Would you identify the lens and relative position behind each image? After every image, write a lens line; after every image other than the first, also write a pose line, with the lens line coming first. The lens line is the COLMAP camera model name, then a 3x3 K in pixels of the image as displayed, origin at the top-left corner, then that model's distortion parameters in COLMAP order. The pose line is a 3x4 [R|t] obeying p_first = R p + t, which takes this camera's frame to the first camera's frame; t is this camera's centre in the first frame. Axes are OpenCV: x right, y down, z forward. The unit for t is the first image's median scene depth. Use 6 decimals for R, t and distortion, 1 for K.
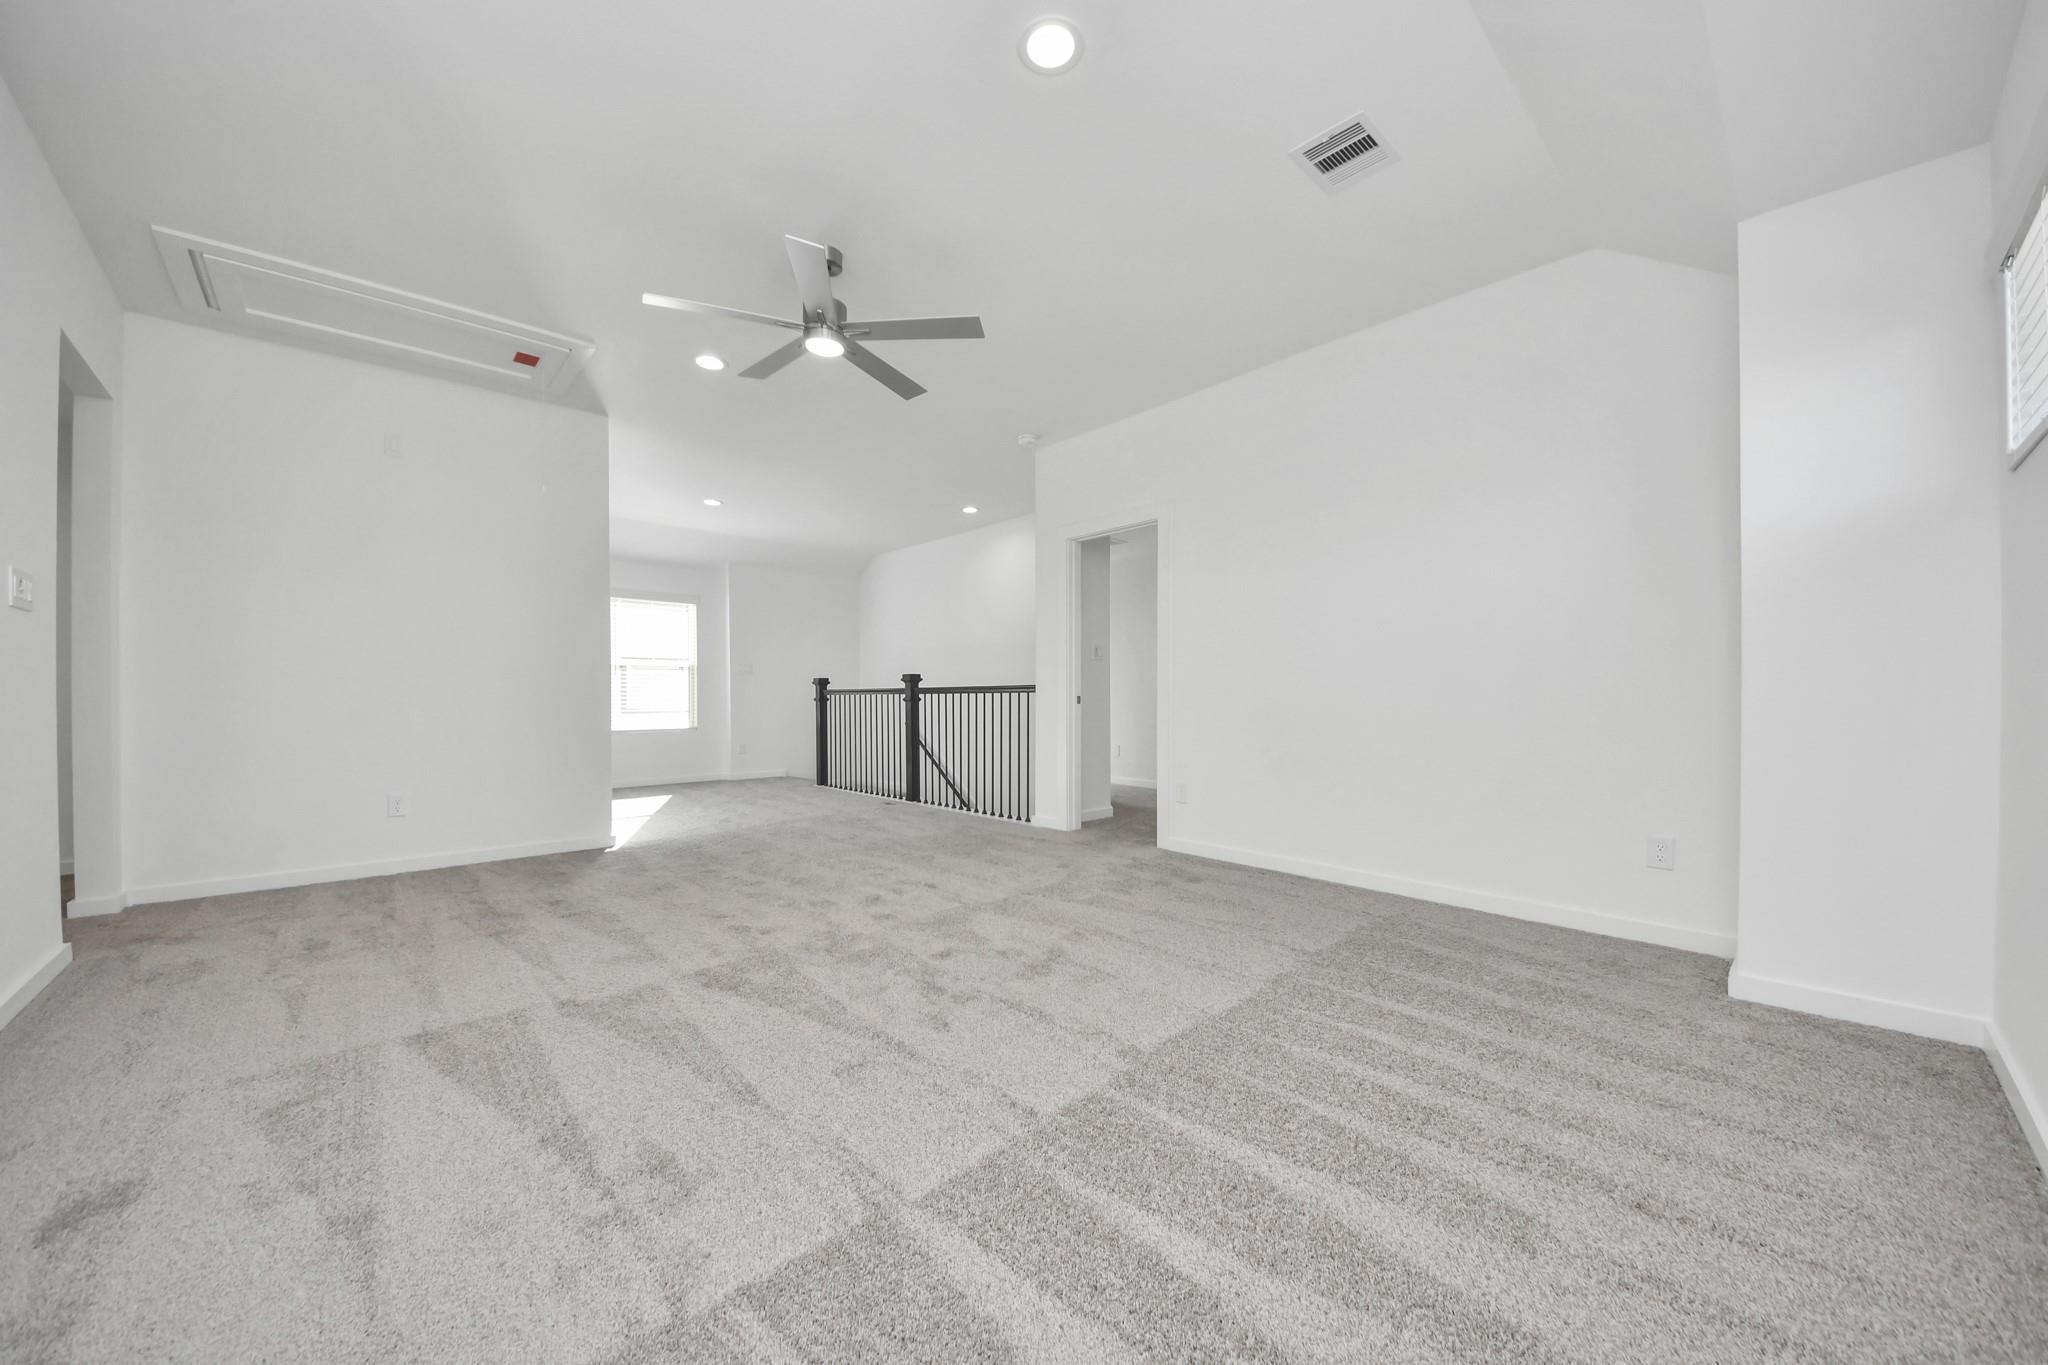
lens RADIAL K [[742.1, 0, 1010.9], [0, 742.1, 693.2], [0, 0, 1]] dist [0.017667, -0.020399]
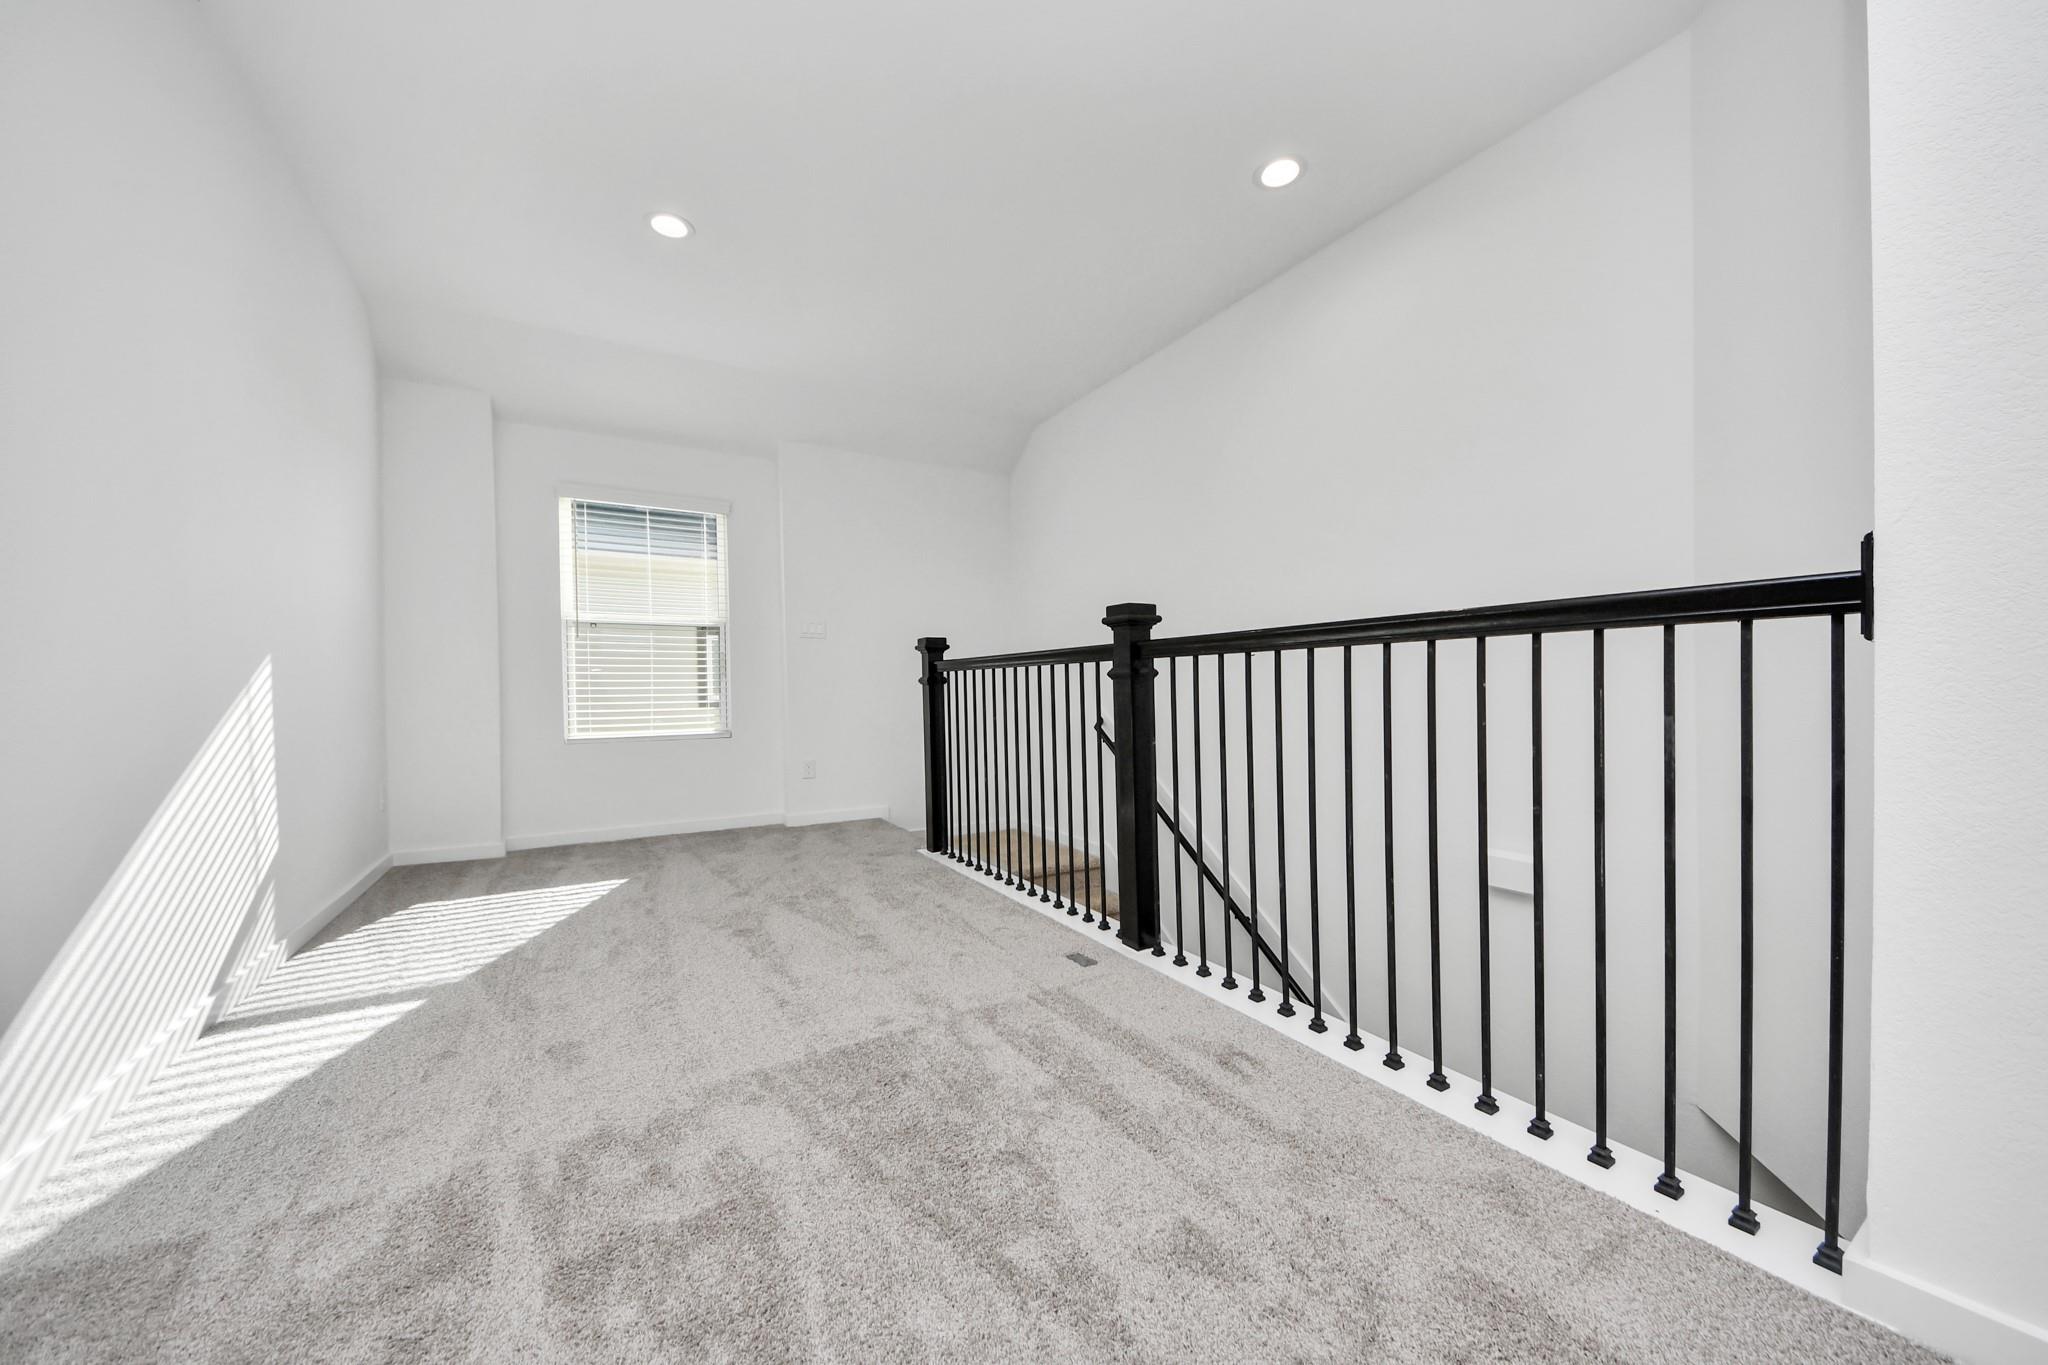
lens RADIAL K [[742.1, 0, 1010.9], [0, 742.1, 693.2], [0, 0, 1]] dist [0.017667, -0.020399]
pose [[0.970025, 0.002334, -0.242995, -0.102841], [0.001128, 0.999900, 0.014107, 0.011794], [0.243004, -0.013958, 0.969925, 0.646198]]
